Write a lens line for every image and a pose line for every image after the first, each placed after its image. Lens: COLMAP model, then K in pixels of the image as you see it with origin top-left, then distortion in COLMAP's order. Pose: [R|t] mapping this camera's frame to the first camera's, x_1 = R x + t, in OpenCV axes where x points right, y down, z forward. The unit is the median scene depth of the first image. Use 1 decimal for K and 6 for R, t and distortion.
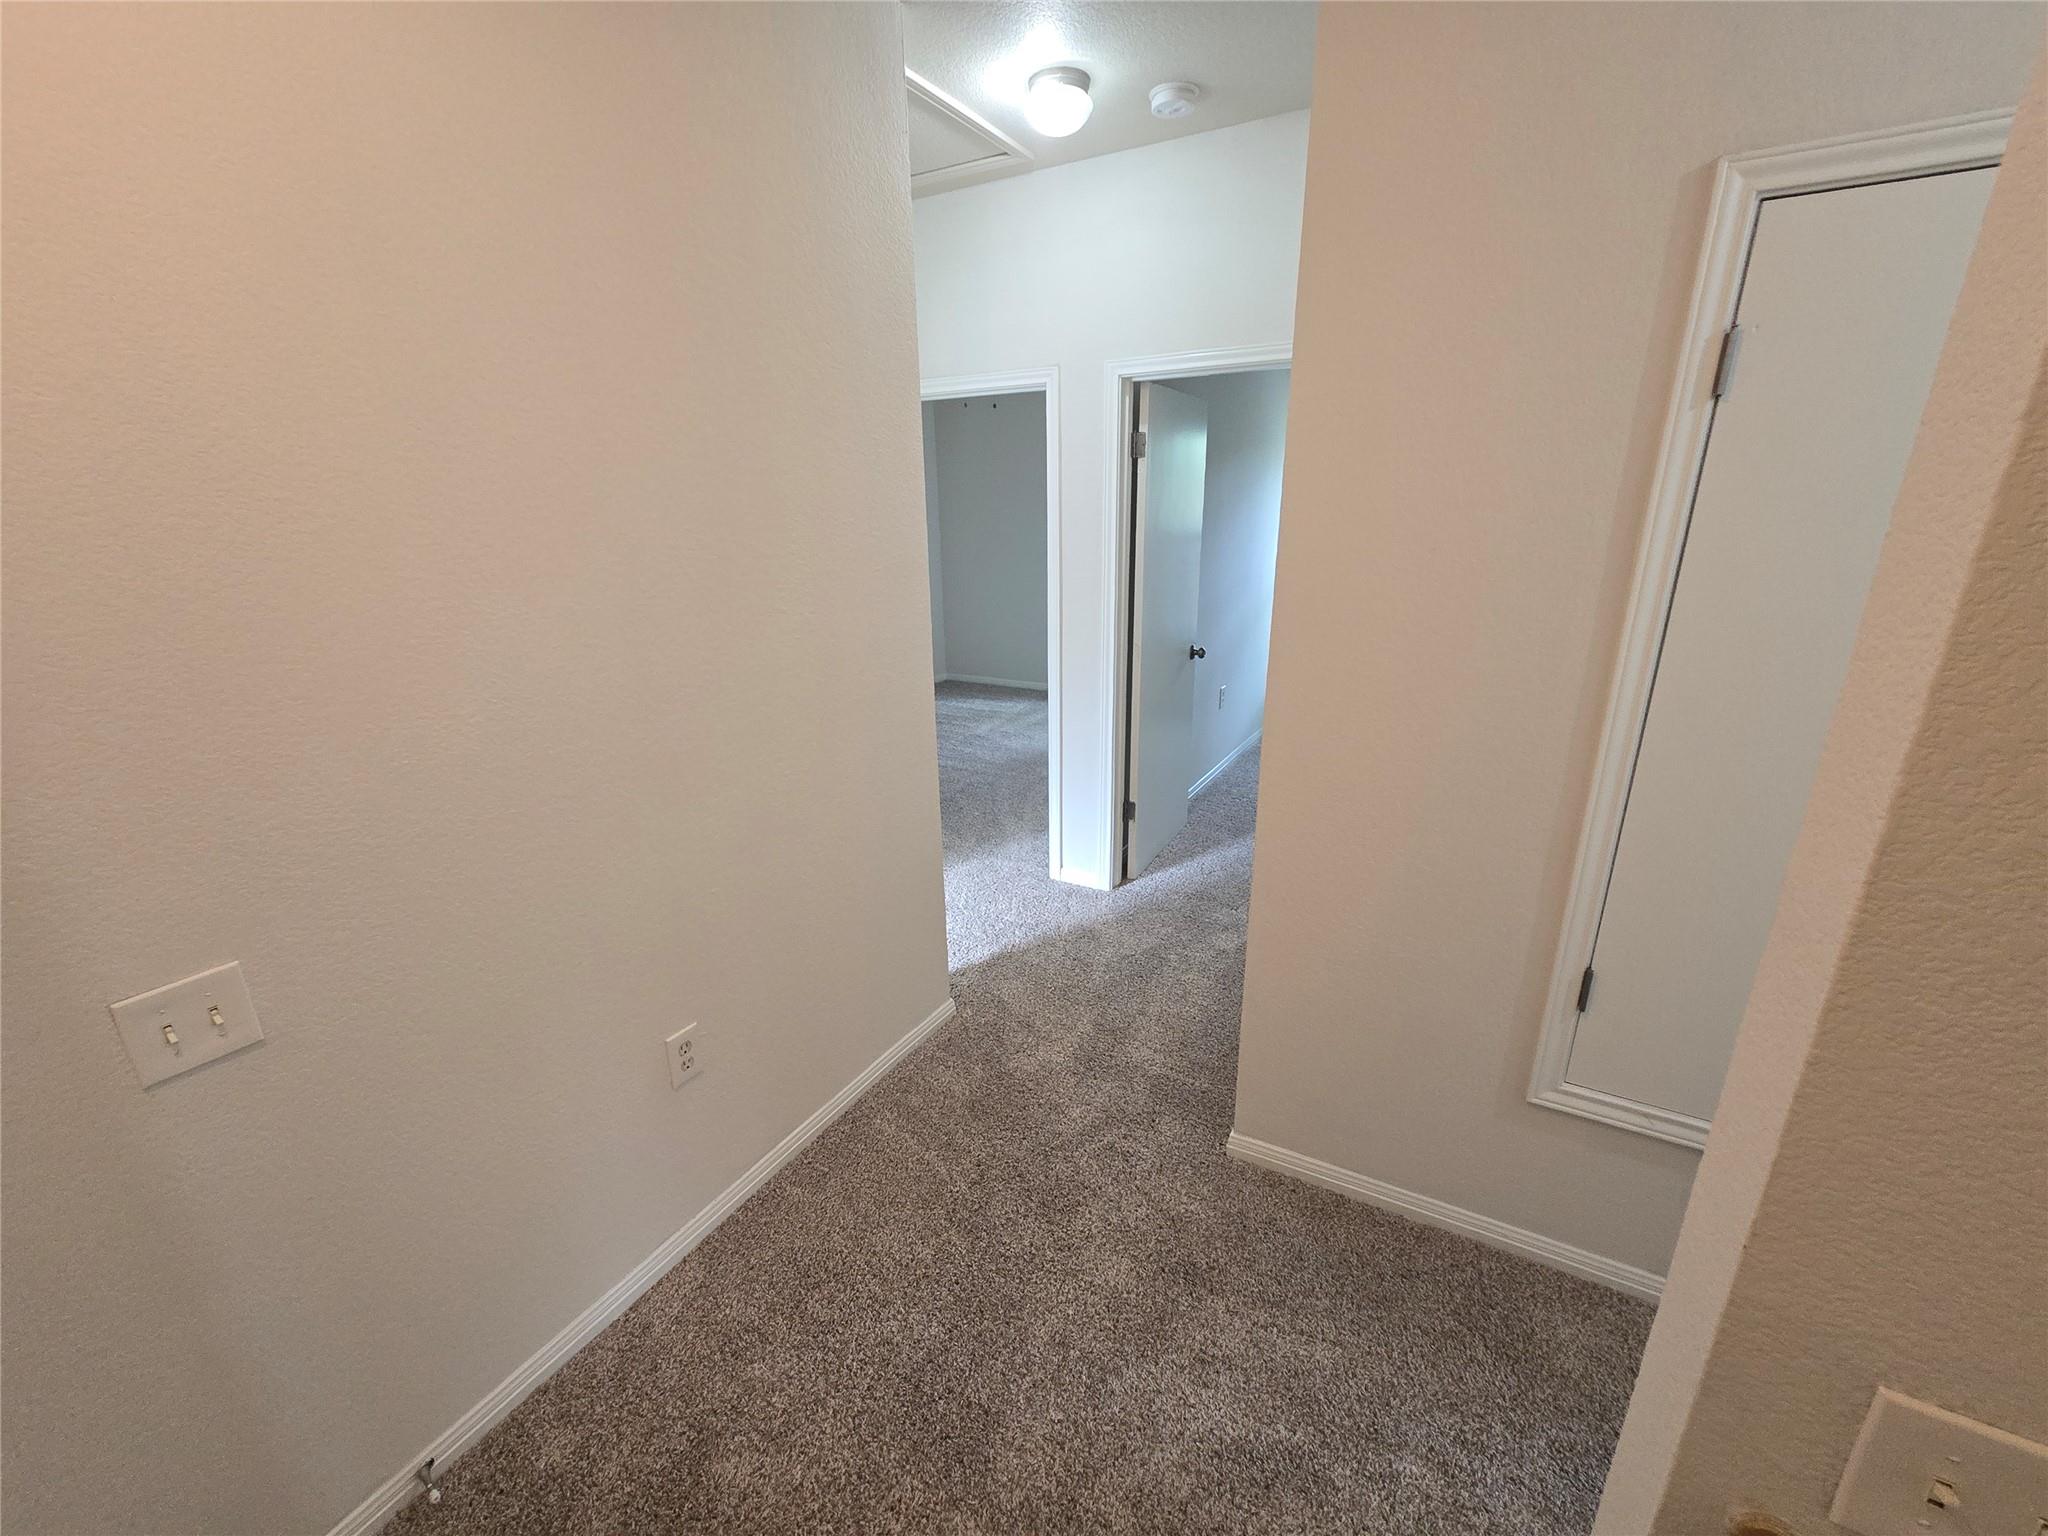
lens RADIAL K [[840.7, 0, 1028.4], [0, 840.7, 776.0], [0, 0, 1]] dist [-0.011600, 0.004126]
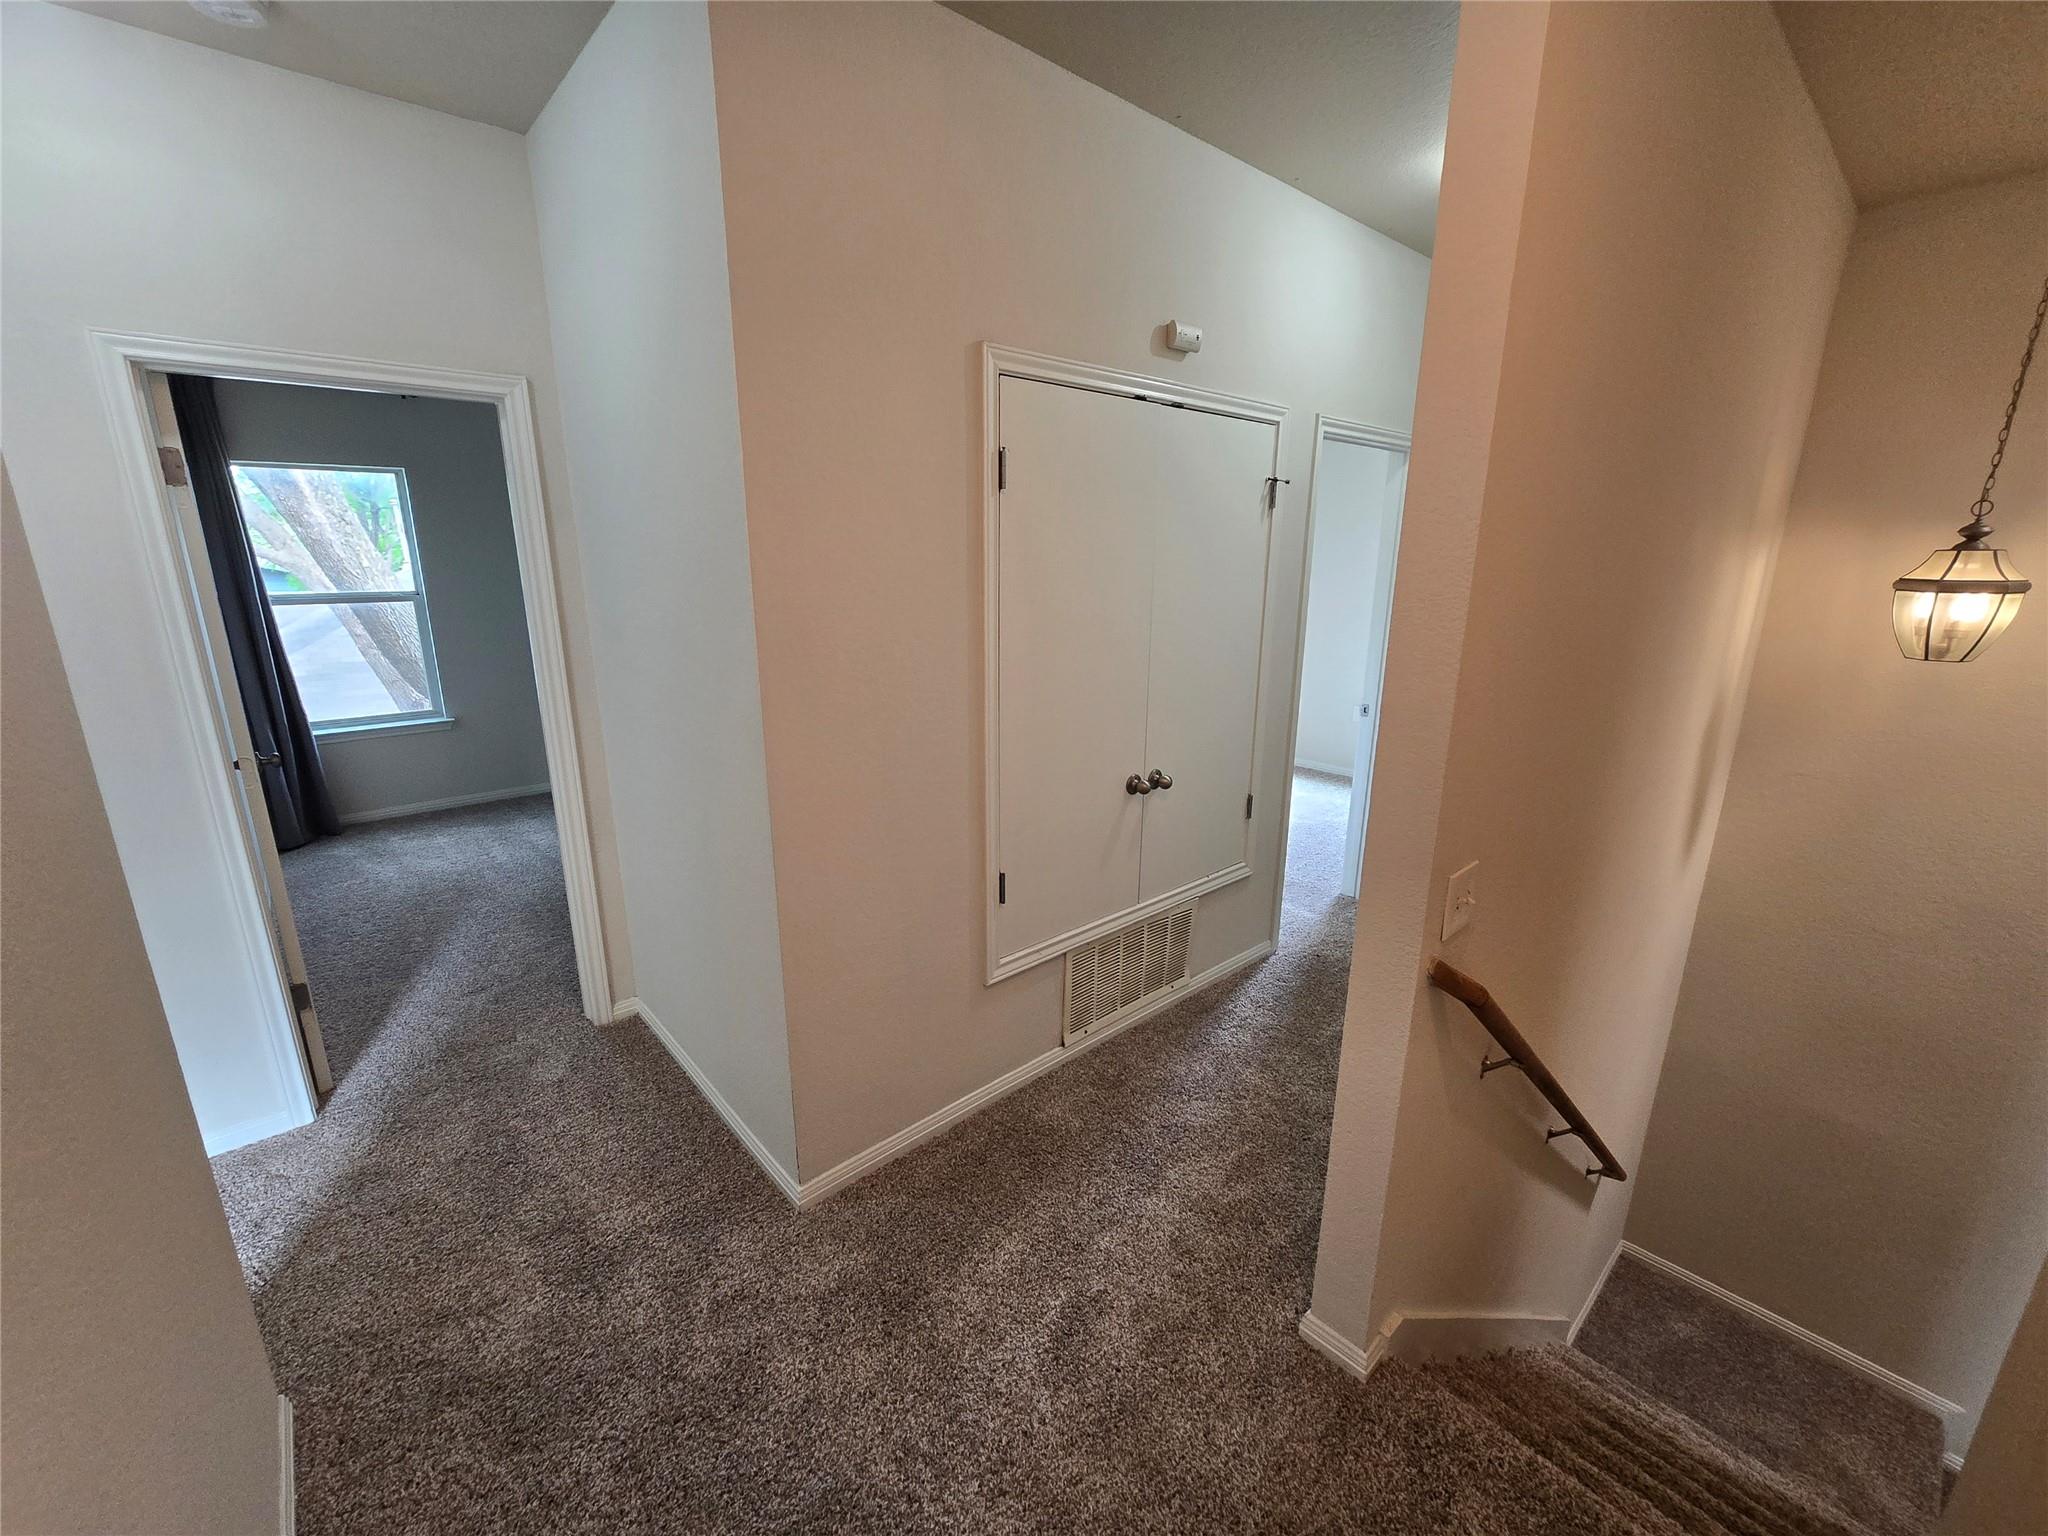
lens RADIAL K [[840.7, 0, 1019.3], [0, 840.7, 775.0], [0, 0, 1]] dist [-0.011600, 0.004126]
pose [[0.313098, -0.224062, 0.922912, -0.455573], [0.291482, 0.947542, 0.131156, -0.079029], [-0.903885, 0.227947, 0.361984, 0.300583]]
